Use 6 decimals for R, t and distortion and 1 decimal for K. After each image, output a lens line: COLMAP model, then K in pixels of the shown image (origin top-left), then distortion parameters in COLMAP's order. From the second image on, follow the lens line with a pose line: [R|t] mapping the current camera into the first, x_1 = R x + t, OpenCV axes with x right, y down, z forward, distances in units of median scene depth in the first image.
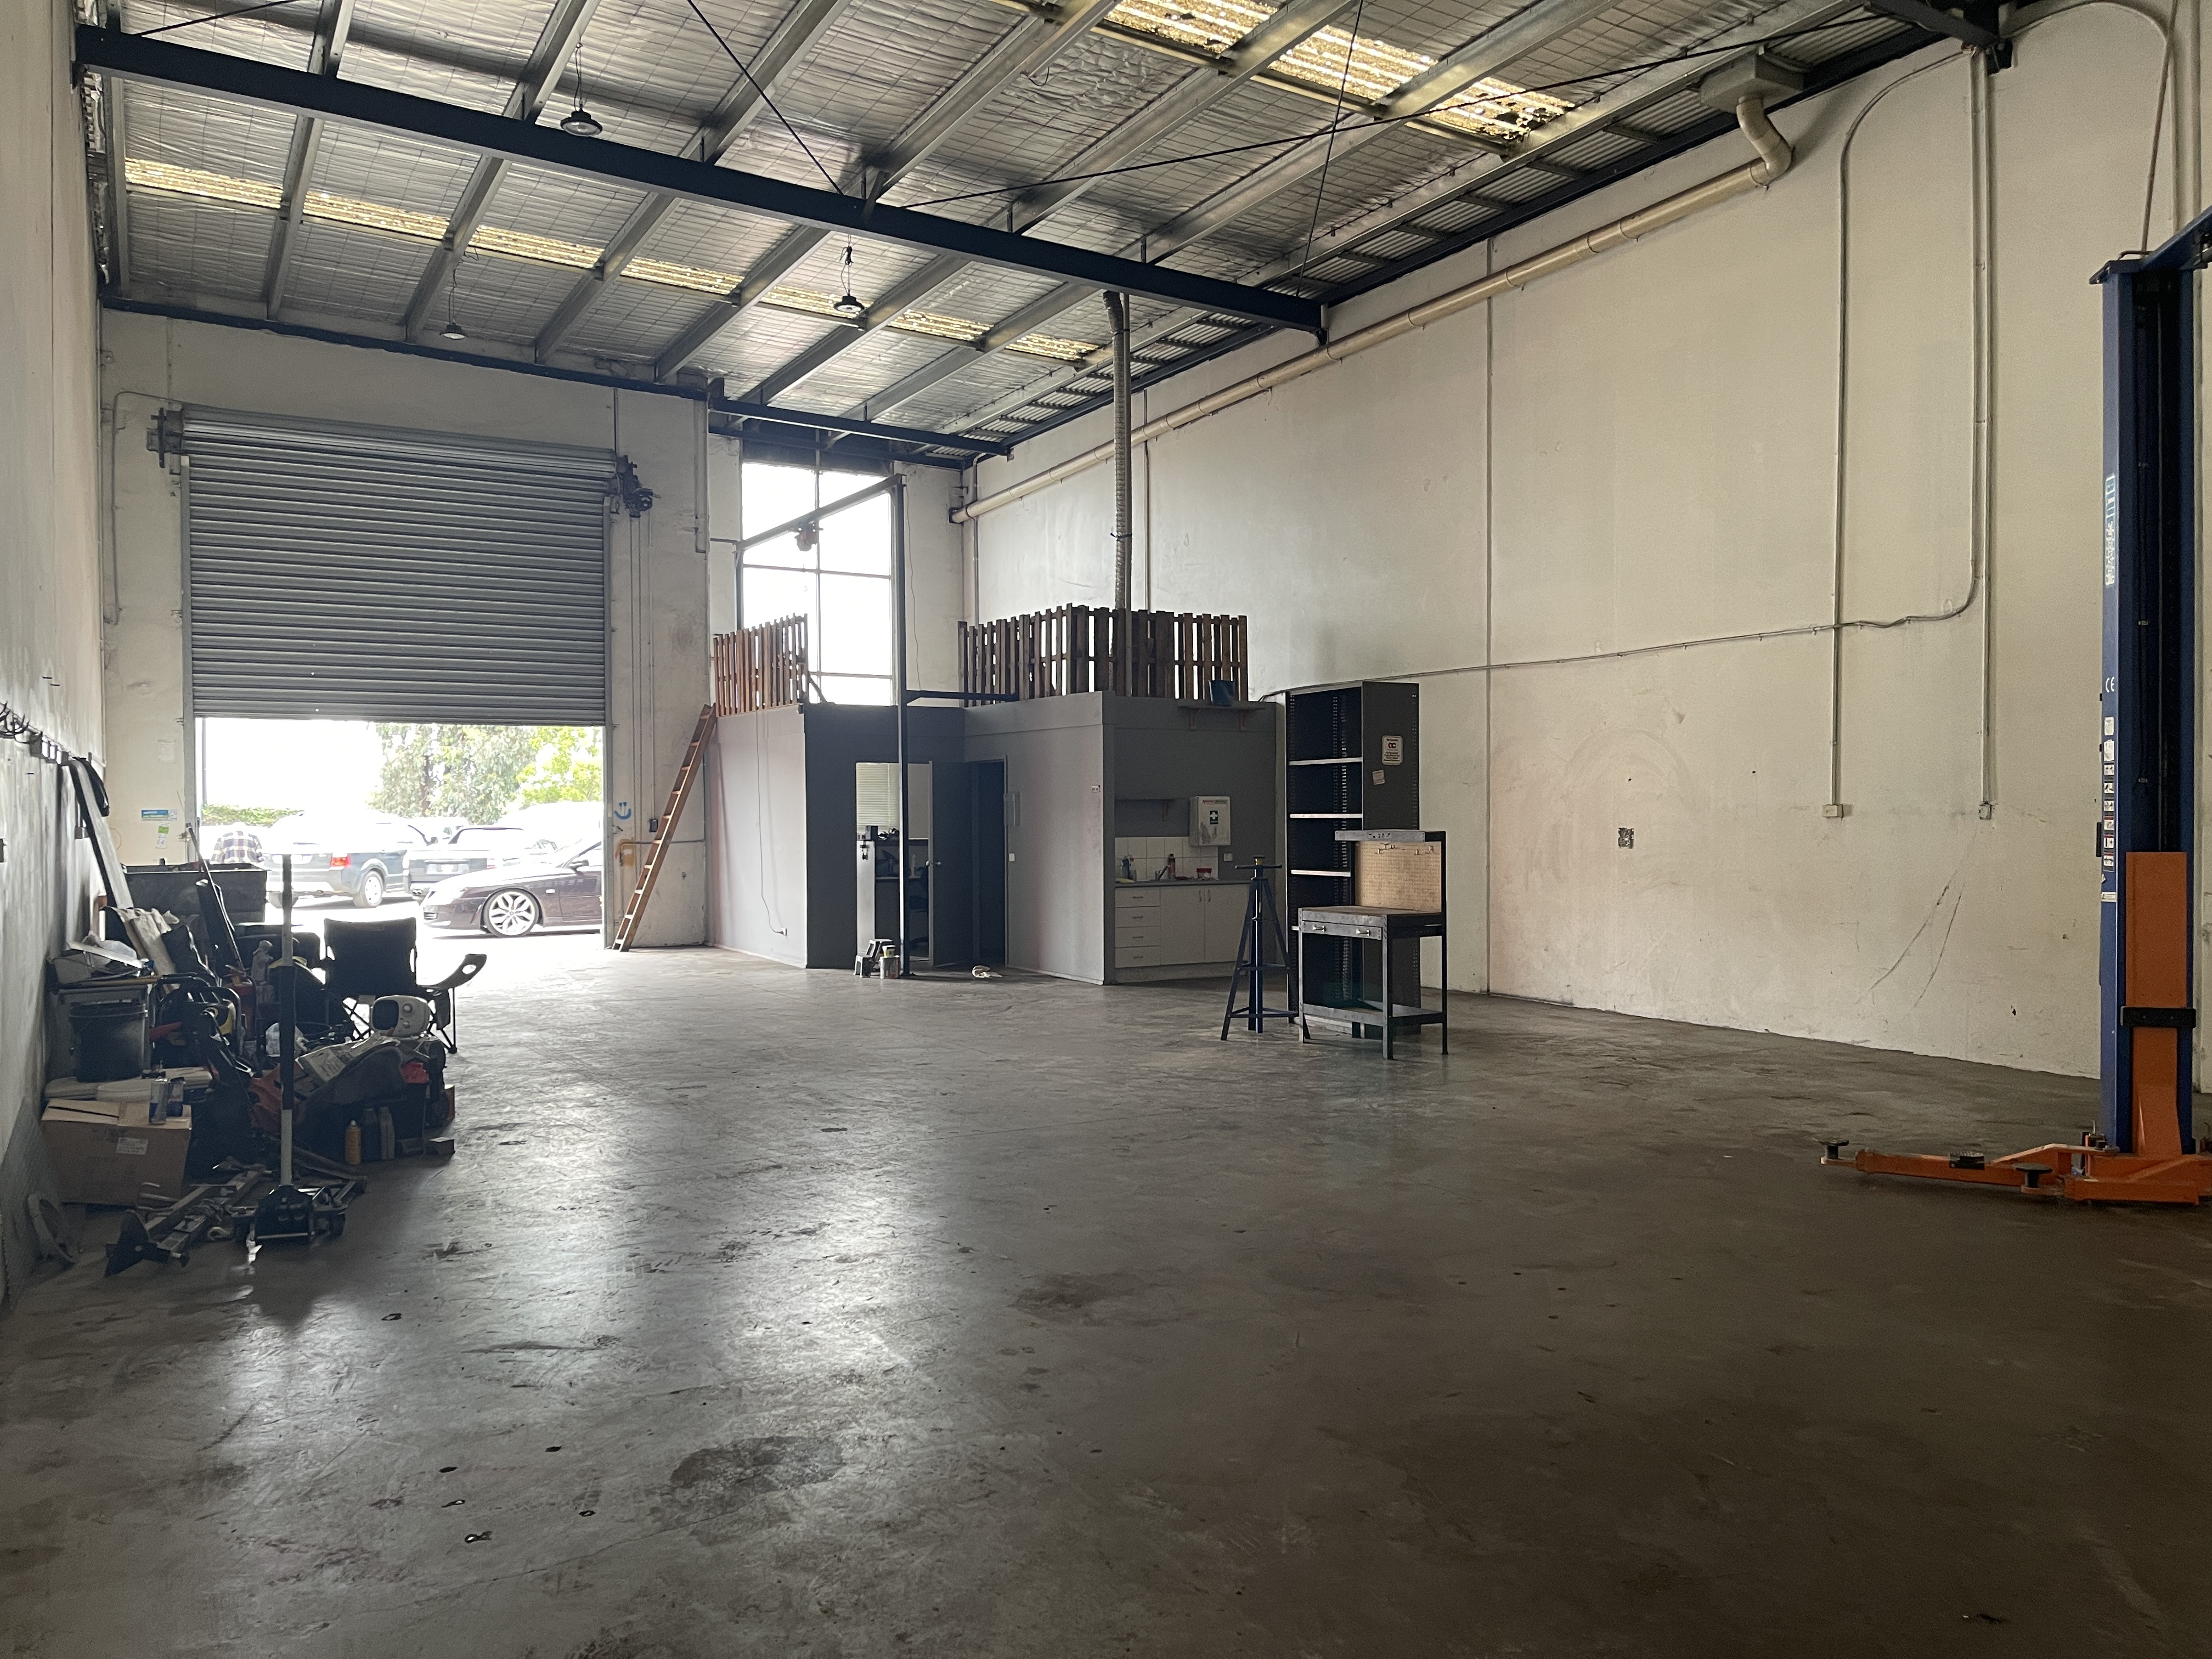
lens RADIAL K [[1644.8, 0, 1128.6], [0, 1644.8, 827.0], [0, 0, 1]] dist [0.052250, -0.081957]
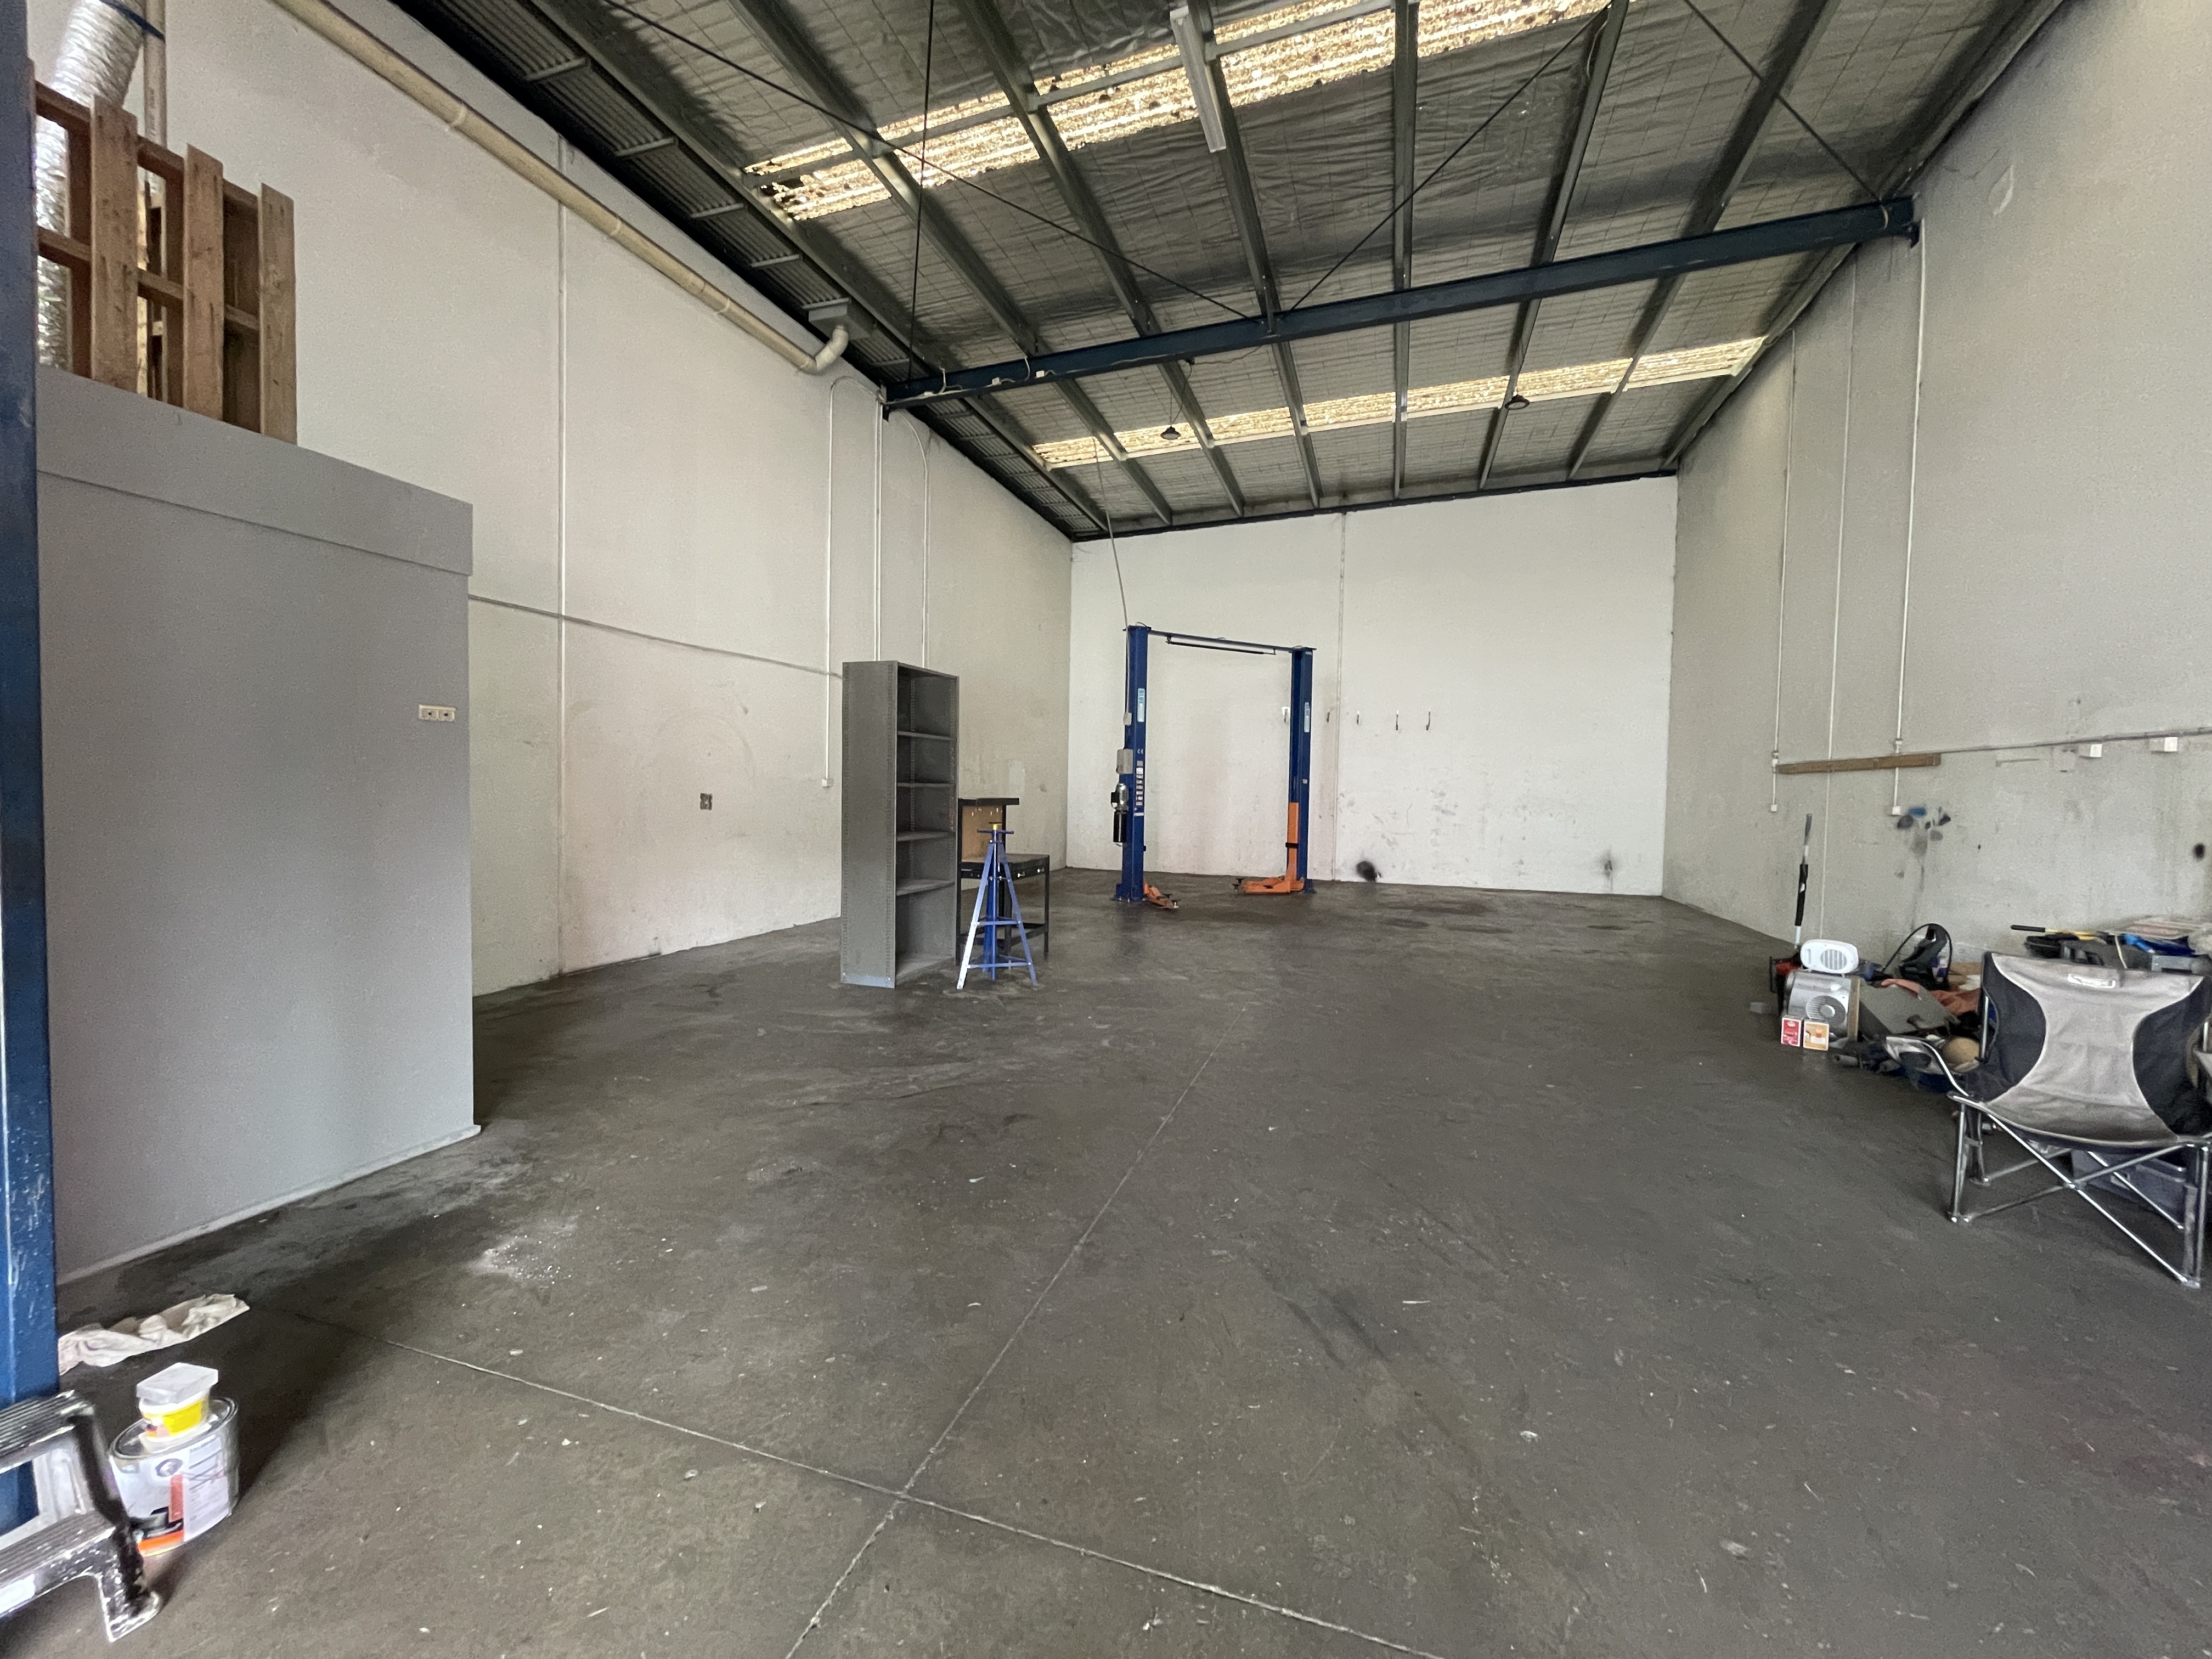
lens RADIAL K [[872.9, 0, 1125.8], [0, 872.9, 839.4], [0, 0, 1]] dist [-0.015434, 0.001314]
pose [[-0.673571, -0.046324, 0.737669, -0.281172], [-0.007817, 0.998425, 0.055561, -0.002791], [-0.739081, 0.031658, -0.672872, 0.891872]]
